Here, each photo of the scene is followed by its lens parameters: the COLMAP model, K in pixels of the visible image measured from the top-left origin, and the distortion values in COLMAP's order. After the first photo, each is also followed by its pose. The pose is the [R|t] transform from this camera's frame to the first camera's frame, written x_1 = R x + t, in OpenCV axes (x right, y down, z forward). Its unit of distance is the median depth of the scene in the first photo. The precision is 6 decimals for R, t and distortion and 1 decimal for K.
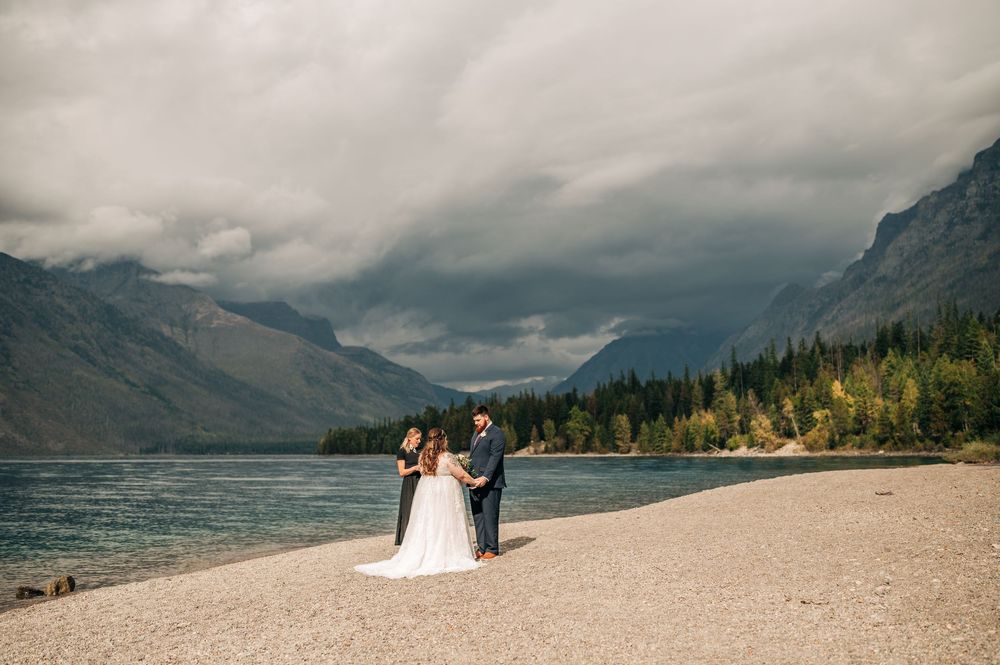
lens RADIAL K [[1016.9, 0, 500.0], [0, 1016.9, 332.5], [0, 0, 1]] dist [-0.017377, -0.015769]
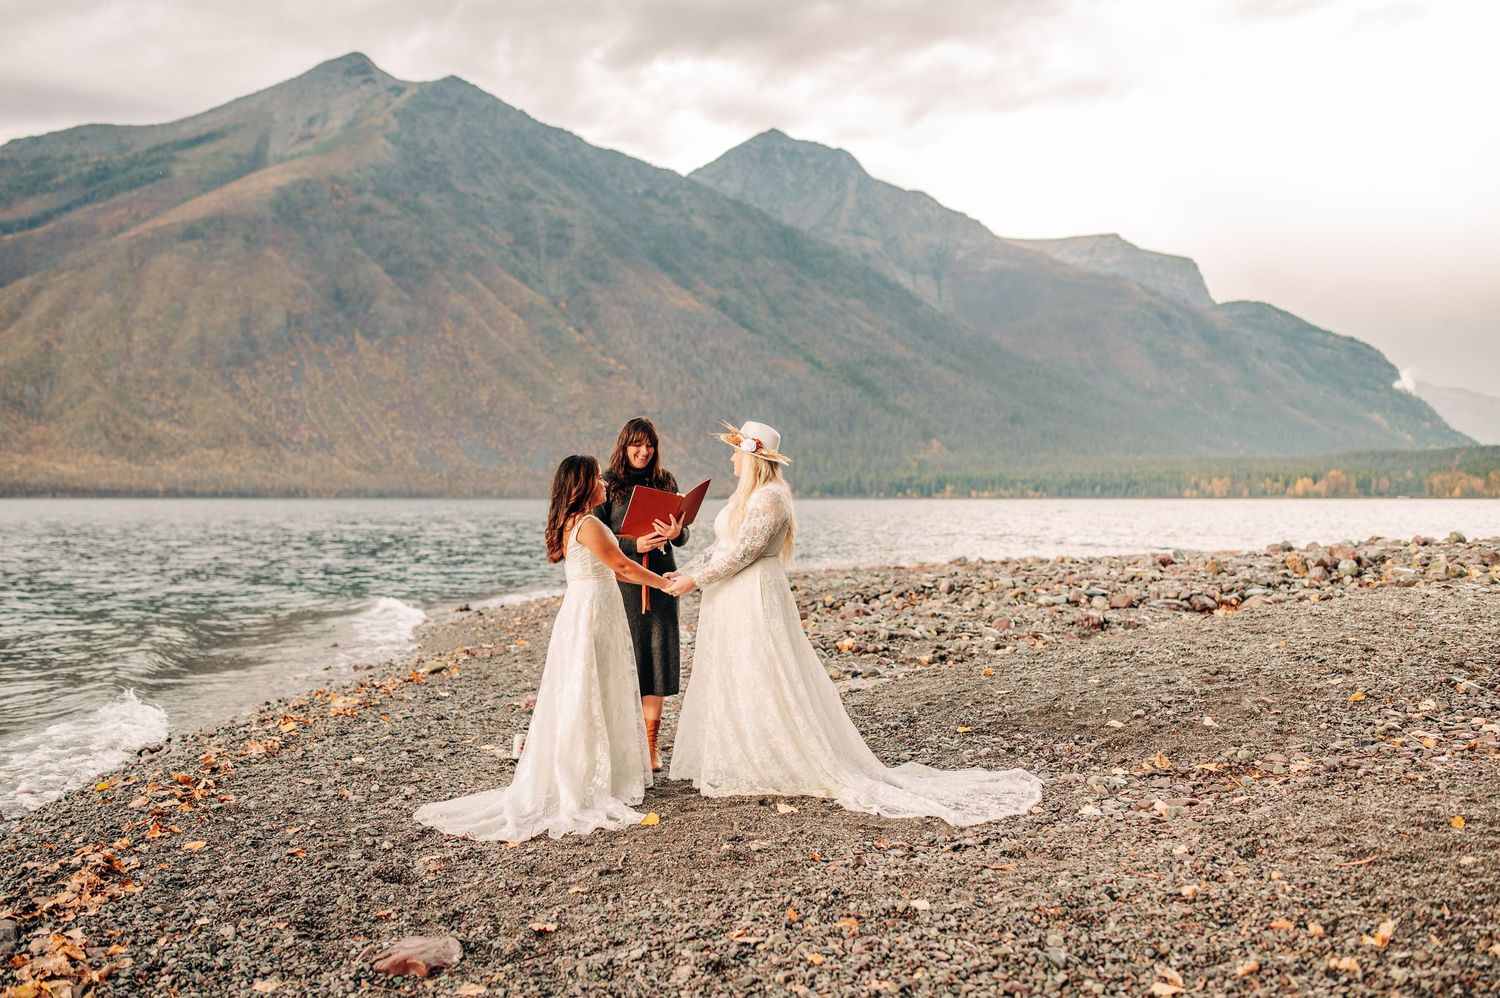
lens RADIAL K [[1525.3, 0, 750.0], [0, 1525.3, 499.0], [0, 0, 1]] dist [-0.017377, -0.015769]
pose [[0.899334, 0.004071, -0.437244, -0.041276], [0.048755, 0.992788, 0.109524, 0.028257], [0.434536, -0.119816, 0.892649, 0.237410]]
